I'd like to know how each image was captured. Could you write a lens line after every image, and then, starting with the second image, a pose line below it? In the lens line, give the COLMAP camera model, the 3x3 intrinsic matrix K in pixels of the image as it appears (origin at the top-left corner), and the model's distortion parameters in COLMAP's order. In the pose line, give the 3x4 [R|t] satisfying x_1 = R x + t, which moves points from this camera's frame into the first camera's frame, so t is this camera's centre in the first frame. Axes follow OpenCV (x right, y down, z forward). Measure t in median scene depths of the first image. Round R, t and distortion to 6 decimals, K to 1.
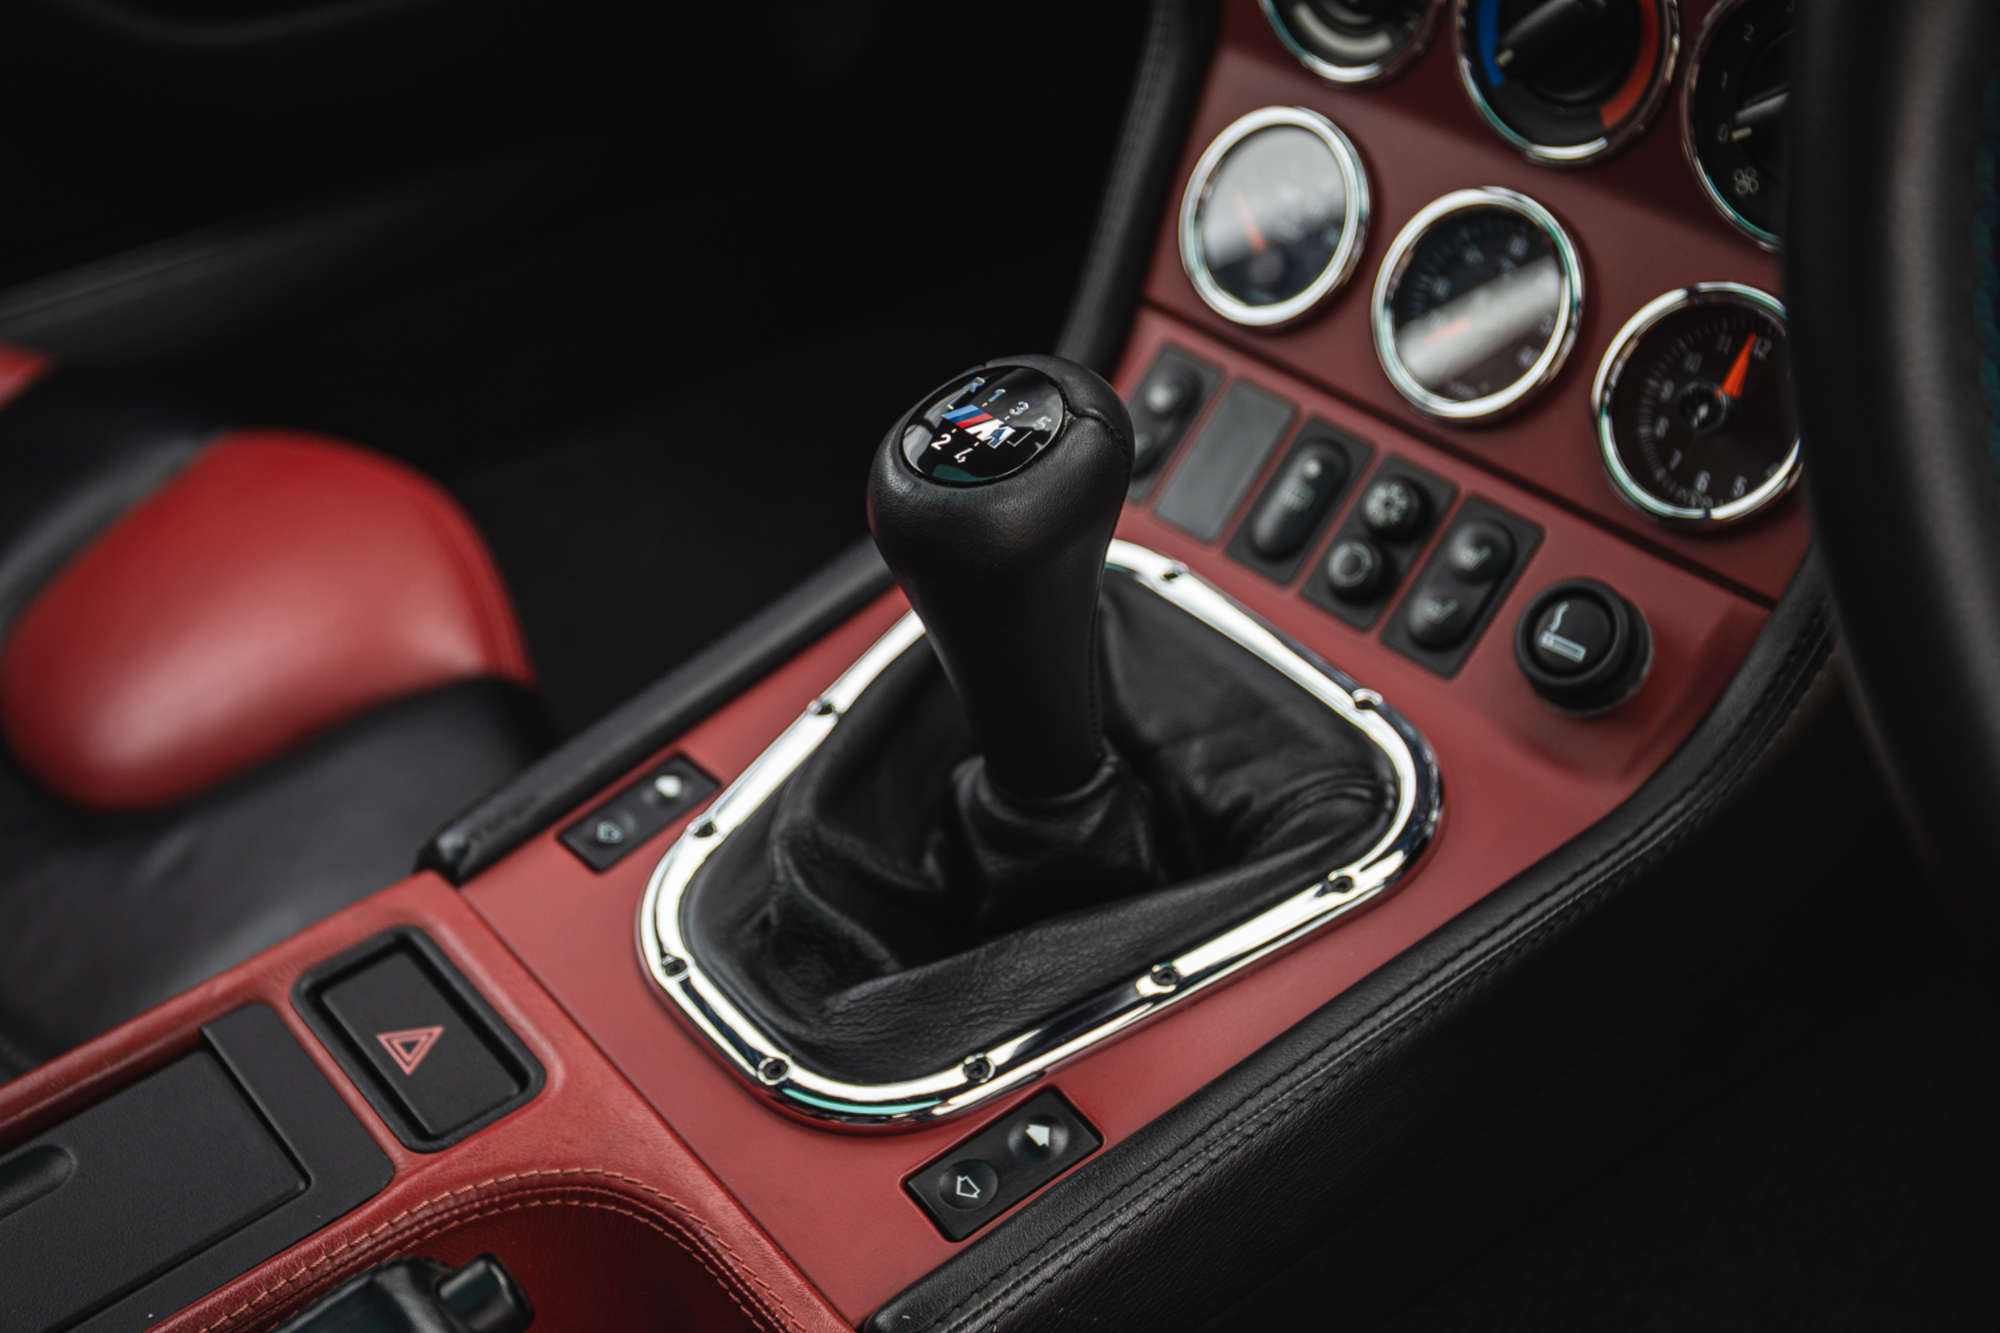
lens RADIAL K [[2527.8, 0, 1000.0], [0, 2527.8, 666.5], [0, 0, 1]] dist [0.017533, 0.022504]
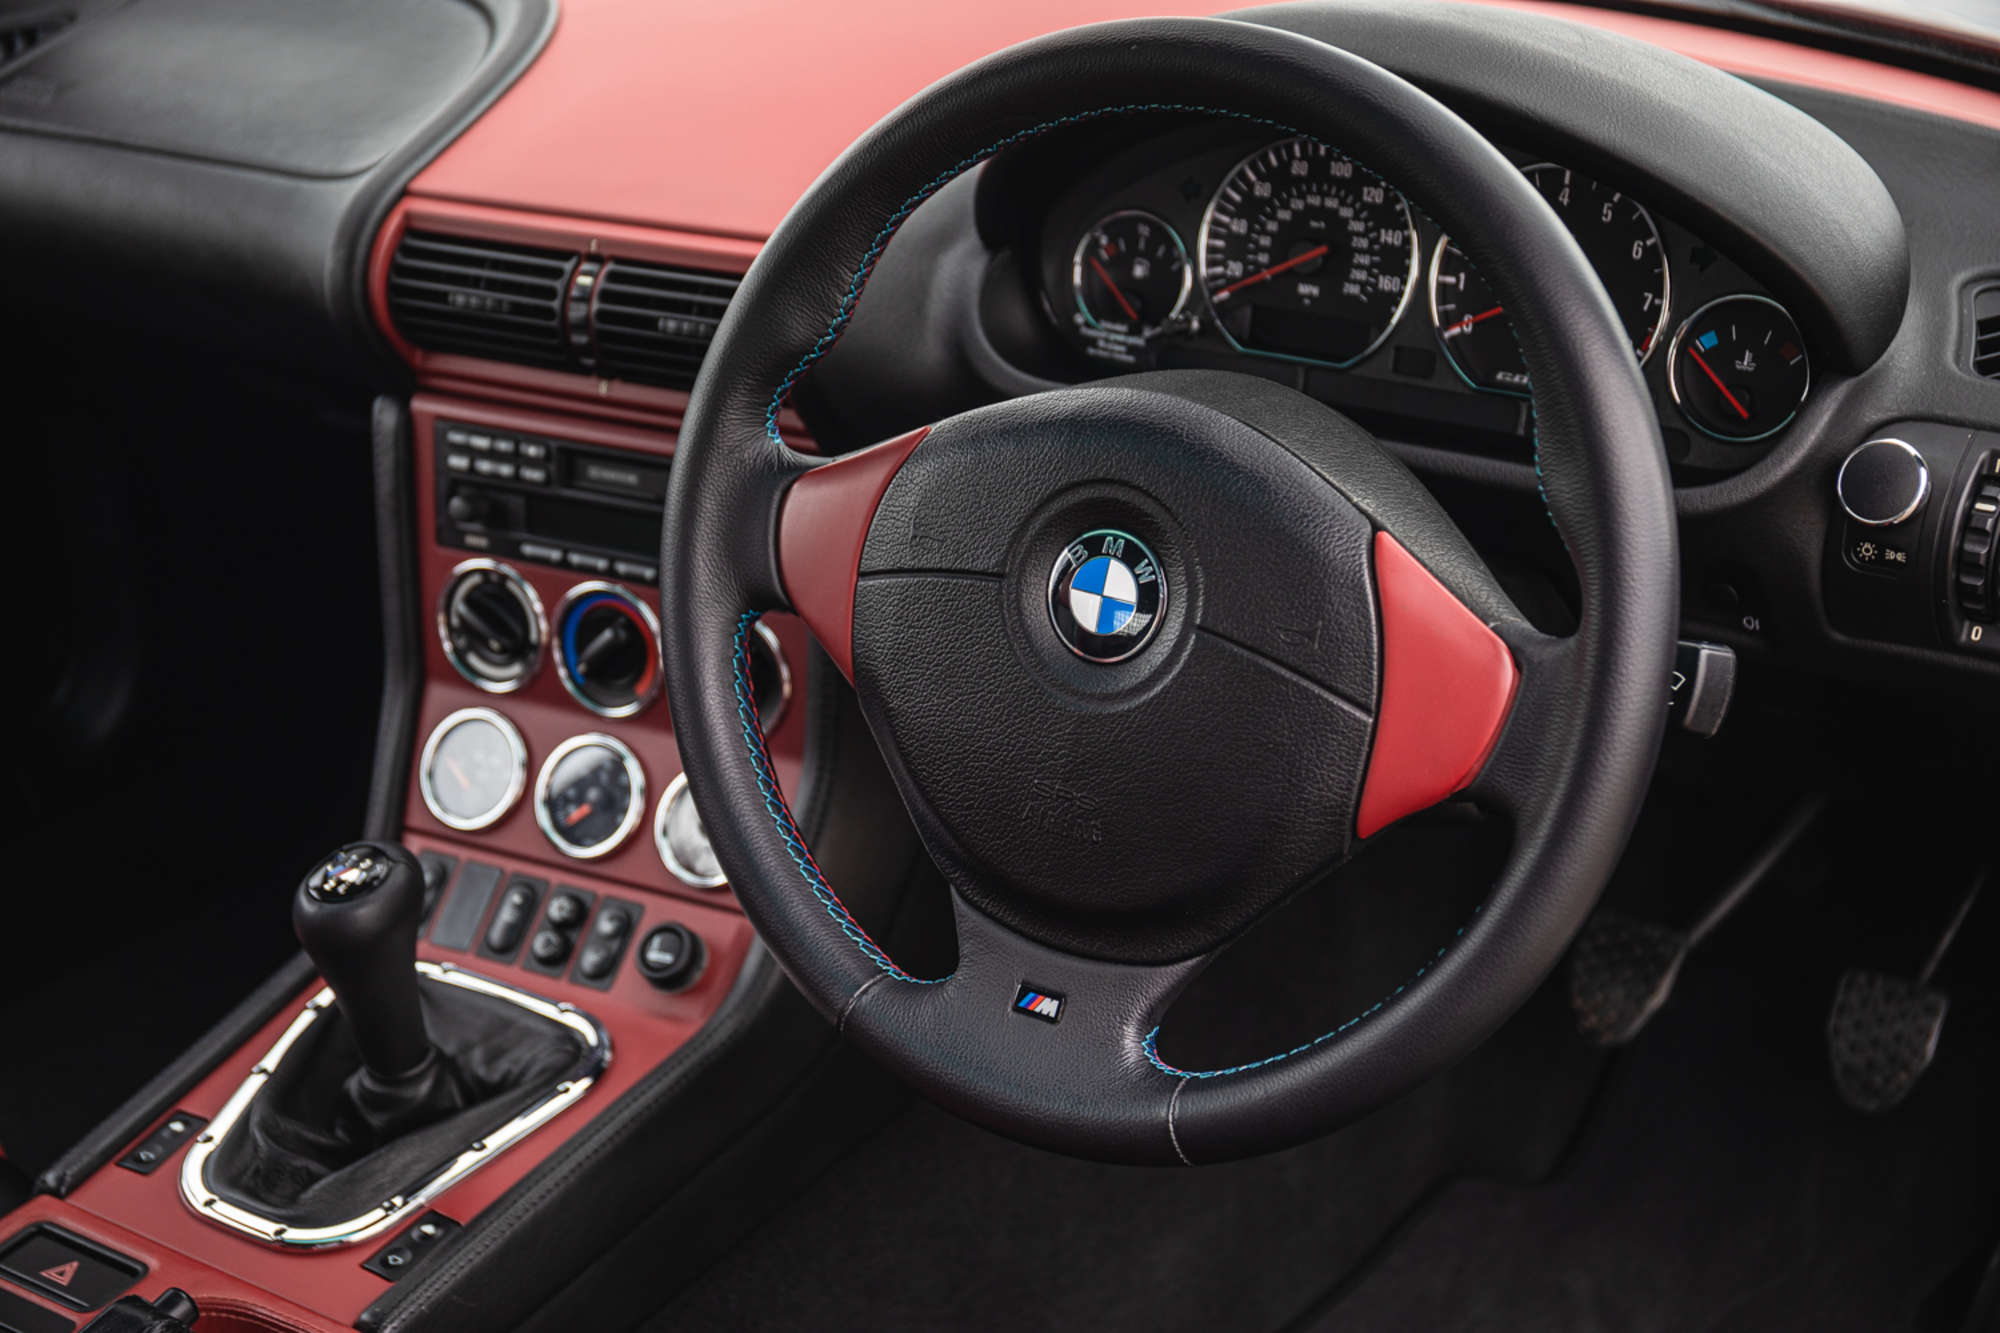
lens RADIAL K [[3069.7, 0, 1000.0], [0, 3069.7, 666.5], [0, 0, 1]] dist [0.112373, 0.093387]
pose [[0.949134, -0.128174, 0.287604, -0.168508], [0.192728, 0.958794, -0.208732, 0.302497], [-0.248999, 0.253544, 0.934727, -1.243658]]
